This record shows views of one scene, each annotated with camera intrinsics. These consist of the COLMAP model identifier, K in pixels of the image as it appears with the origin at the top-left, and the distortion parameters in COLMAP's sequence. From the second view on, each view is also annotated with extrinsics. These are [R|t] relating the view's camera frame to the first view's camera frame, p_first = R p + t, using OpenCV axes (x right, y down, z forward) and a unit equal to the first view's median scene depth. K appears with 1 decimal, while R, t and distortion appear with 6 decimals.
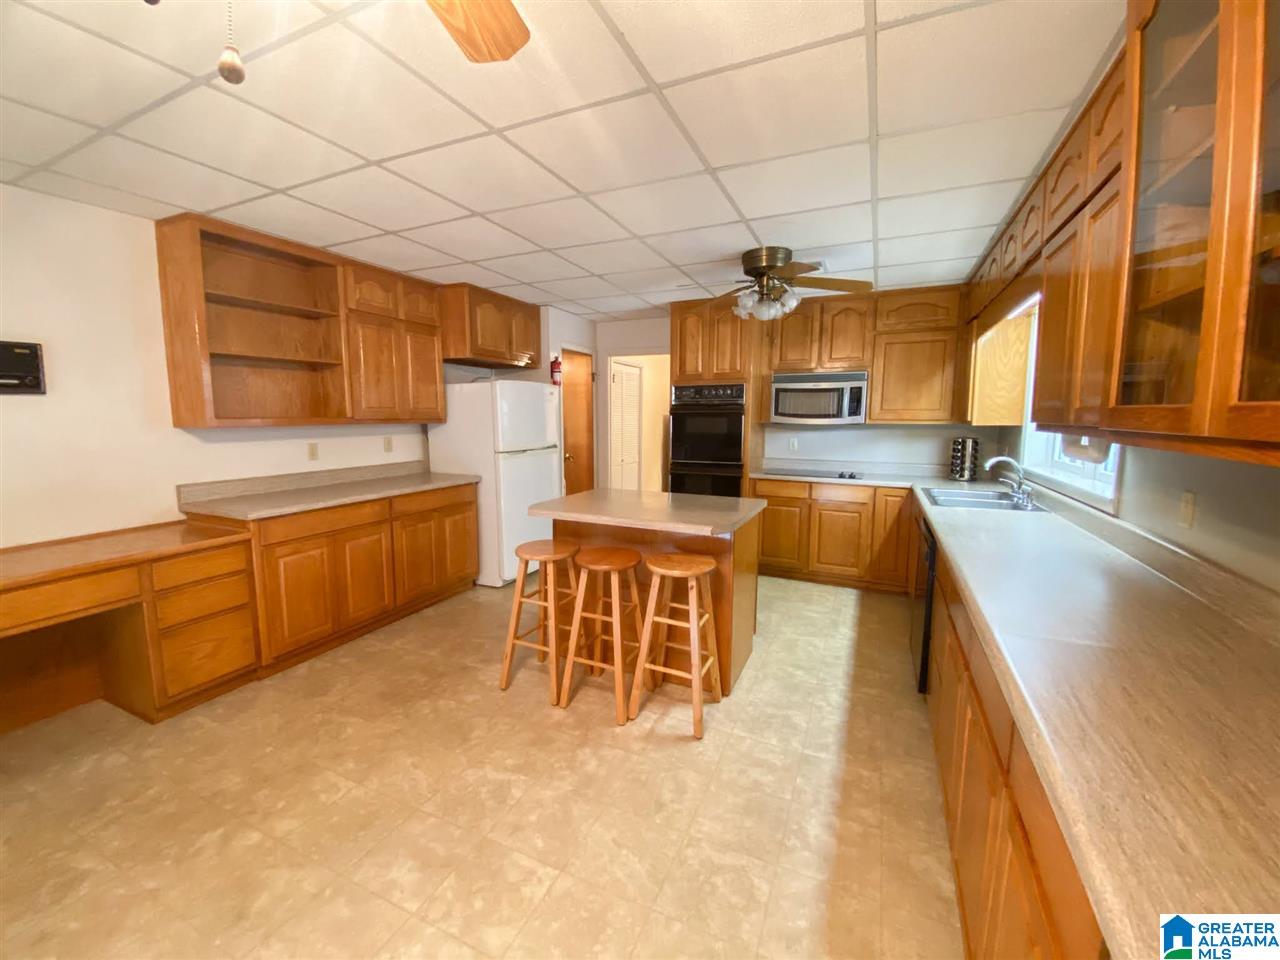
lens RADIAL K [[512.8, 0, 637.5], [0, 512.8, 477.1], [0, 0, 1]] dist [0.032484, -0.032001]
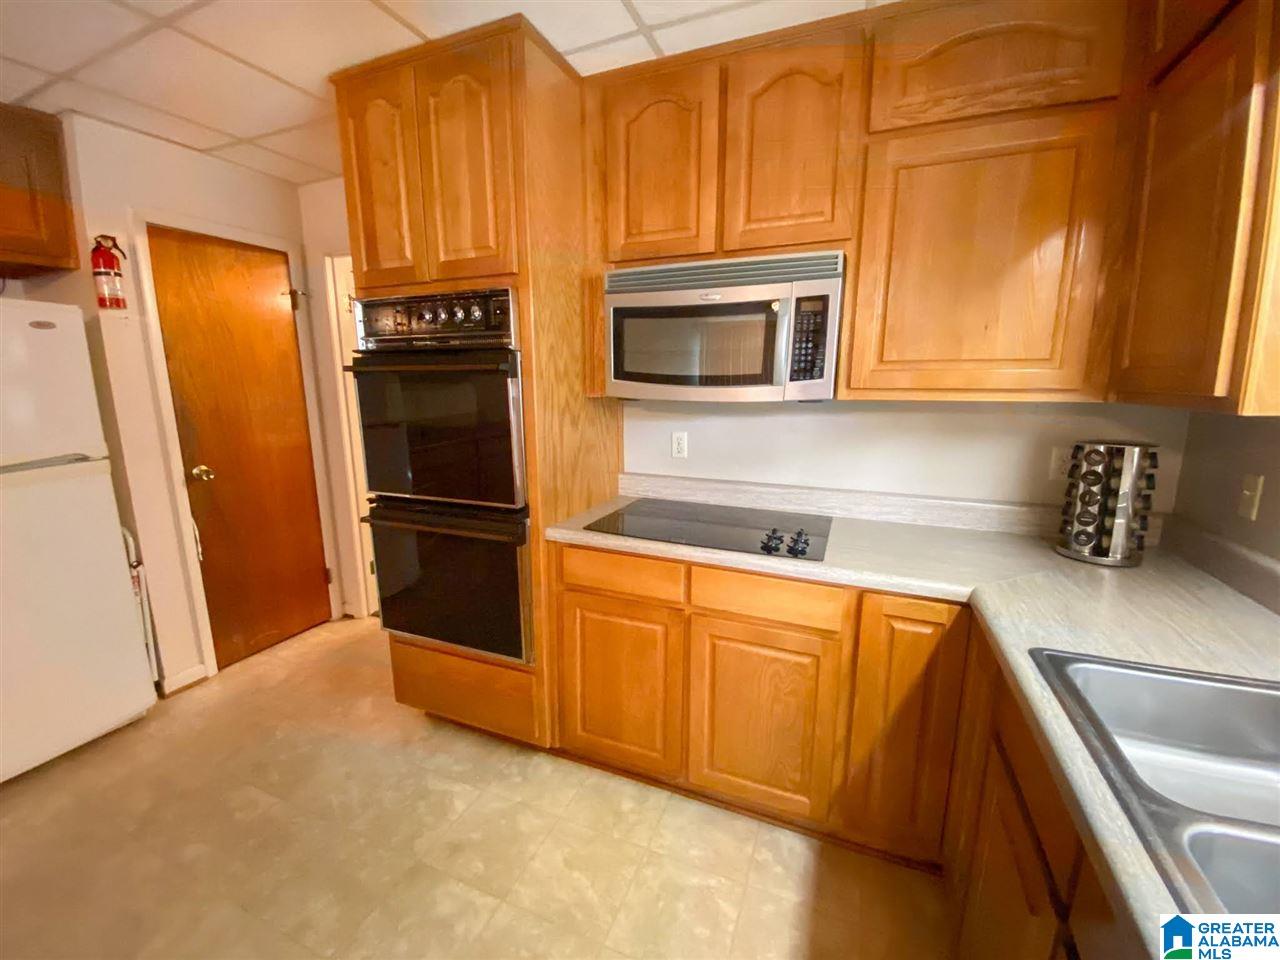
lens RADIAL K [[518.8, 0, 642.4], [0, 518.8, 473.8], [0, 0, 1]] dist [0.011512, -0.011826]
pose [[0.999443, -0.011056, 0.031499, 0.300419], [0.009045, 0.997956, 0.063269, -0.078076], [-0.032134, -0.062949, 0.997499, 0.652106]]
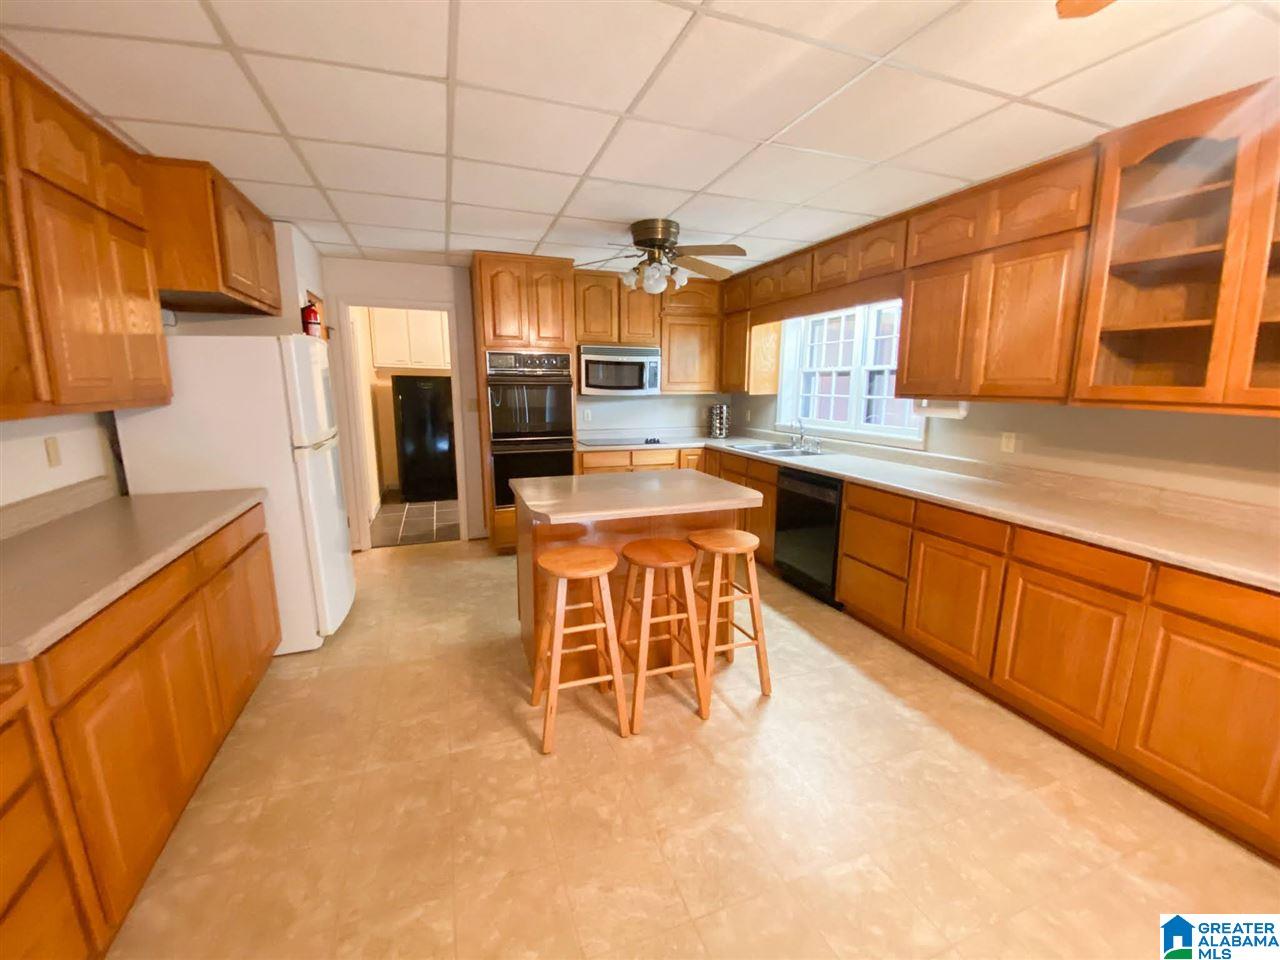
lens RADIAL K [[512.8, 0, 637.5], [0, 512.8, 477.1], [0, 0, 1]] dist [0.032484, -0.032001]
pose [[0.712119, -0.126843, 0.690505, -0.407161], [0.083072, 0.991858, 0.096527, -0.036762], [-0.697127, -0.011377, 0.716858, 0.229223]]
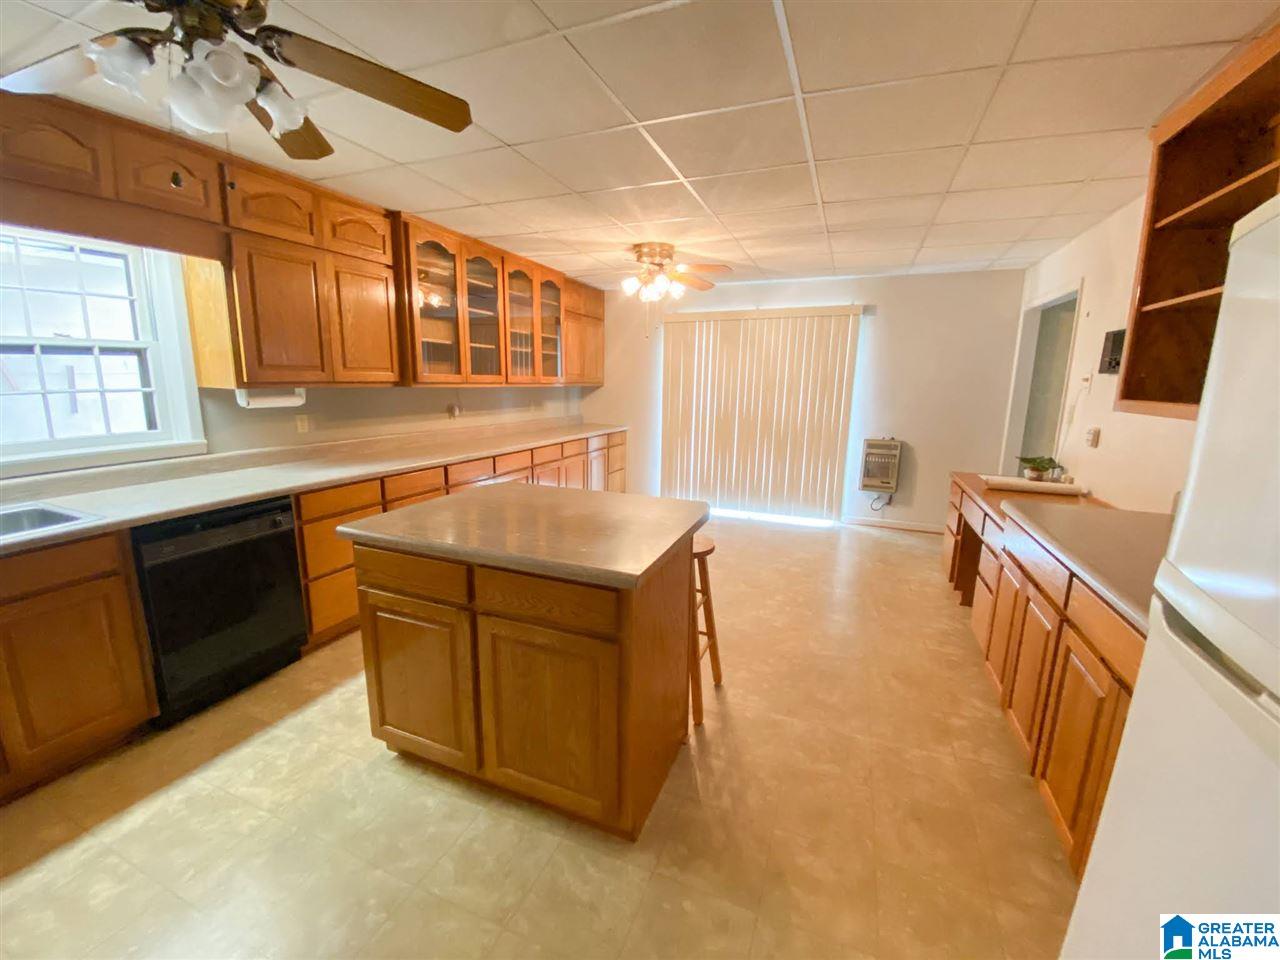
lens RADIAL K [[512.8, 0, 637.5], [0, 512.8, 477.1], [0, 0, 1]] dist [0.032484, -0.032001]
pose [[-0.999184, -0.014019, -0.037892, -0.045357], [-0.024815, 0.953058, 0.301768, -0.140531], [0.031883, 0.302462, -0.952628, 1.124884]]
